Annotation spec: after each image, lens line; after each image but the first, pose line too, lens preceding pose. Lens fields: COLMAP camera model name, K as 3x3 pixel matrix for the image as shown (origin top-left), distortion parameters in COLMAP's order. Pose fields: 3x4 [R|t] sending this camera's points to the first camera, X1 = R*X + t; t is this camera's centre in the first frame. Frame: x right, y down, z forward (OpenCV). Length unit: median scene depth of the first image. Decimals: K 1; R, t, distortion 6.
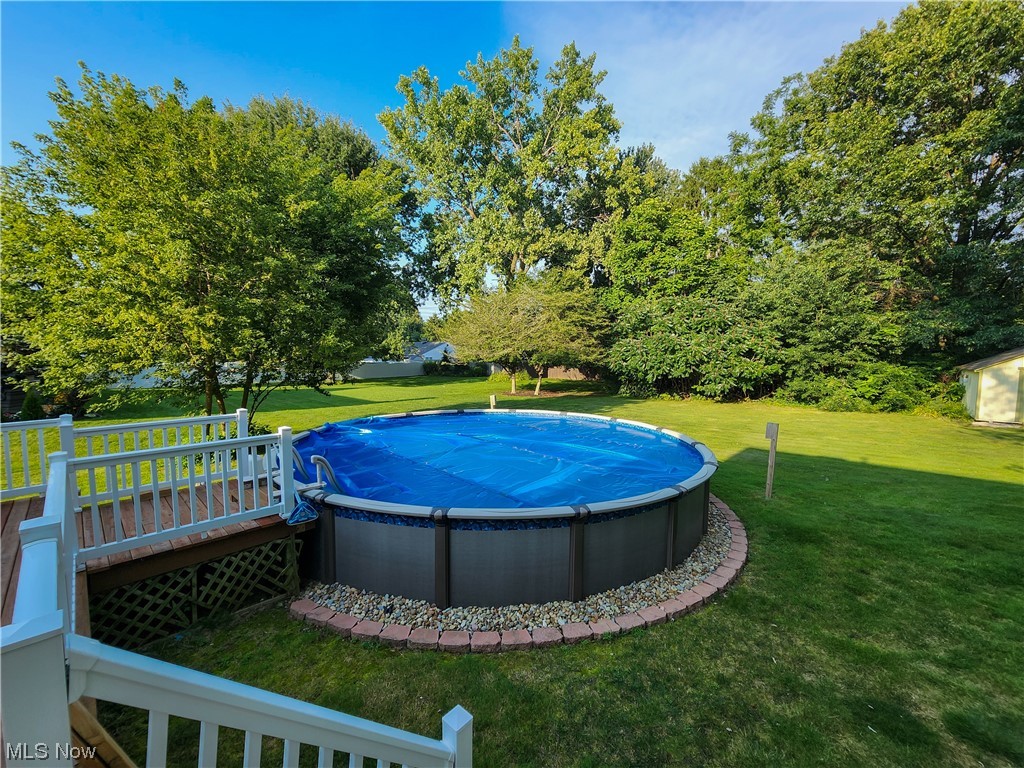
lens RADIAL K [[420.6, 0, 506.6], [0, 420.6, 385.5], [0, 0, 1]] dist [0.010215, -0.006901]
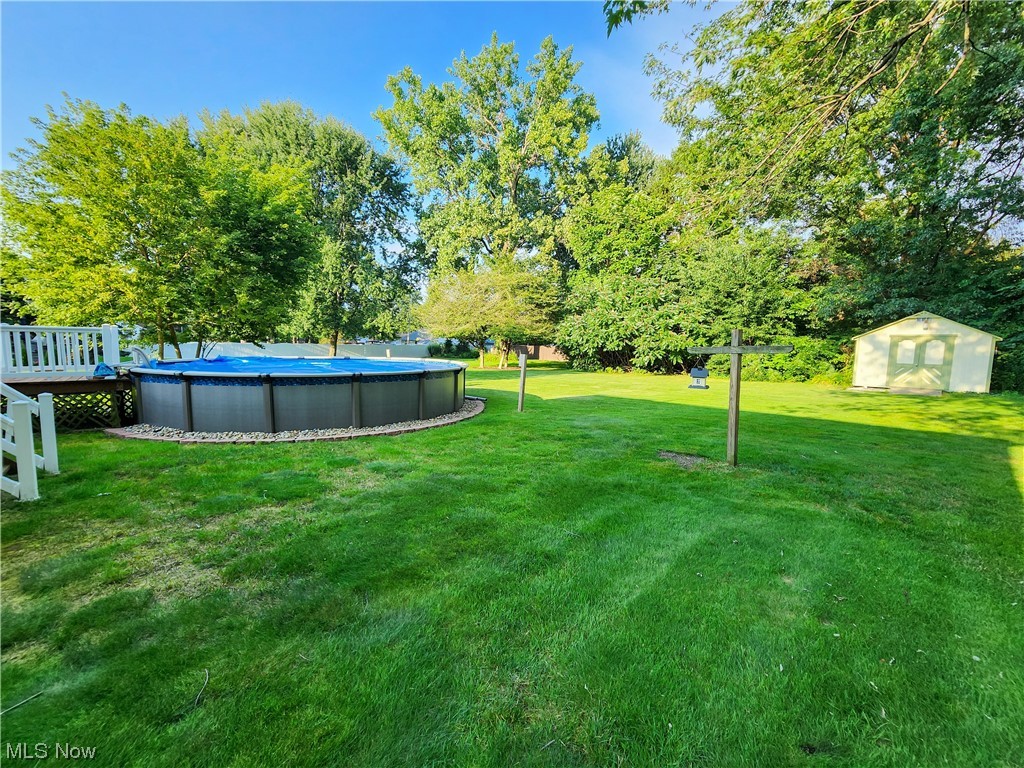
lens RADIAL K [[420.6, 0, 506.6], [0, 420.6, 385.5], [0, 0, 1]] dist [0.010215, -0.006901]
pose [[0.995735, 0.019990, -0.090067, 0.216883], [-0.018218, 0.999625, 0.020460, 0.049708], [0.090443, -0.018732, 0.995725, -0.093954]]
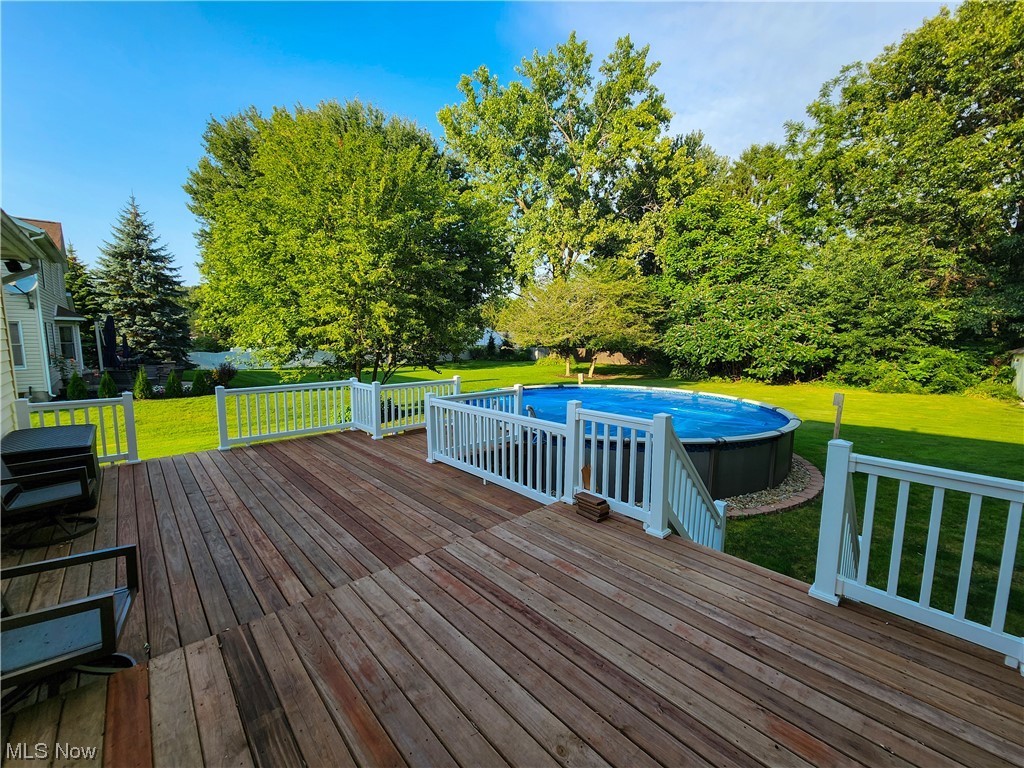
lens RADIAL K [[420.6, 0, 506.6], [0, 420.6, 385.5], [0, 0, 1]] dist [0.010215, -0.006901]
pose [[0.997948, 0.006902, -0.063661, -0.085430], [-0.004764, 0.999422, 0.033671, 0.009087], [0.063857, -0.033299, 0.997403, -0.096415]]
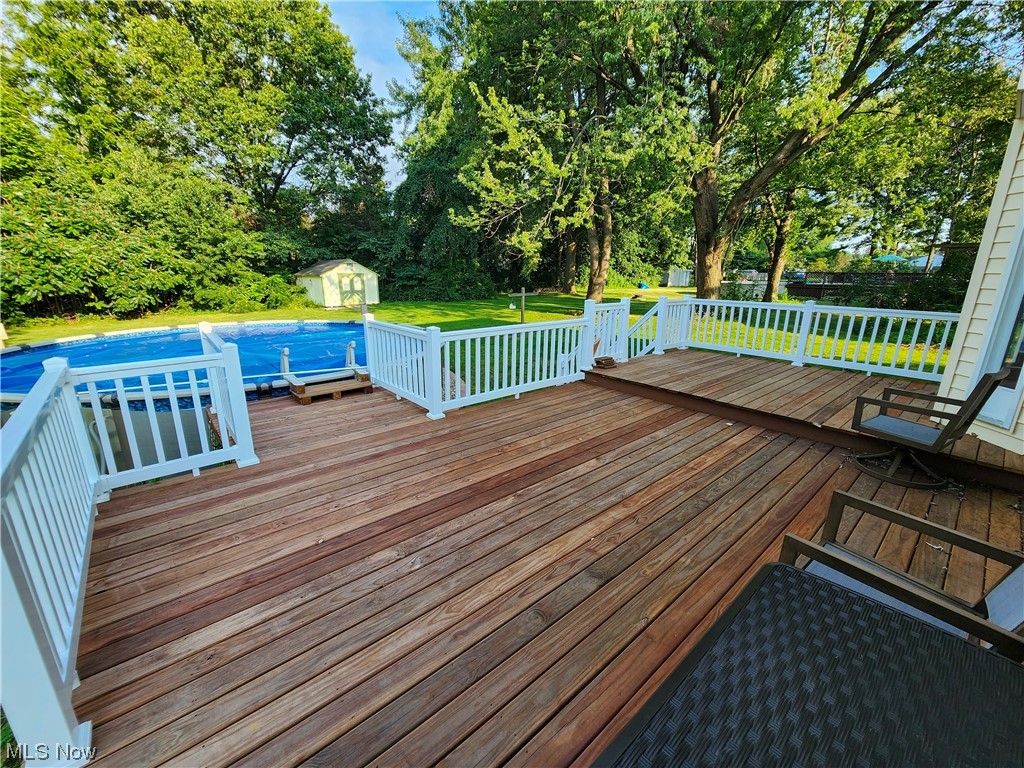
lens RADIAL K [[418.8, 0, 506.3], [0, 418.8, 389.5], [0, 0, 1]] dist [-0.001398, -0.000661]
pose [[0.091154, -0.273651, 0.957500, -0.310116], [0.071710, 0.960810, 0.267770, 0.002556], [-0.993252, 0.044254, 0.107205, 0.087623]]
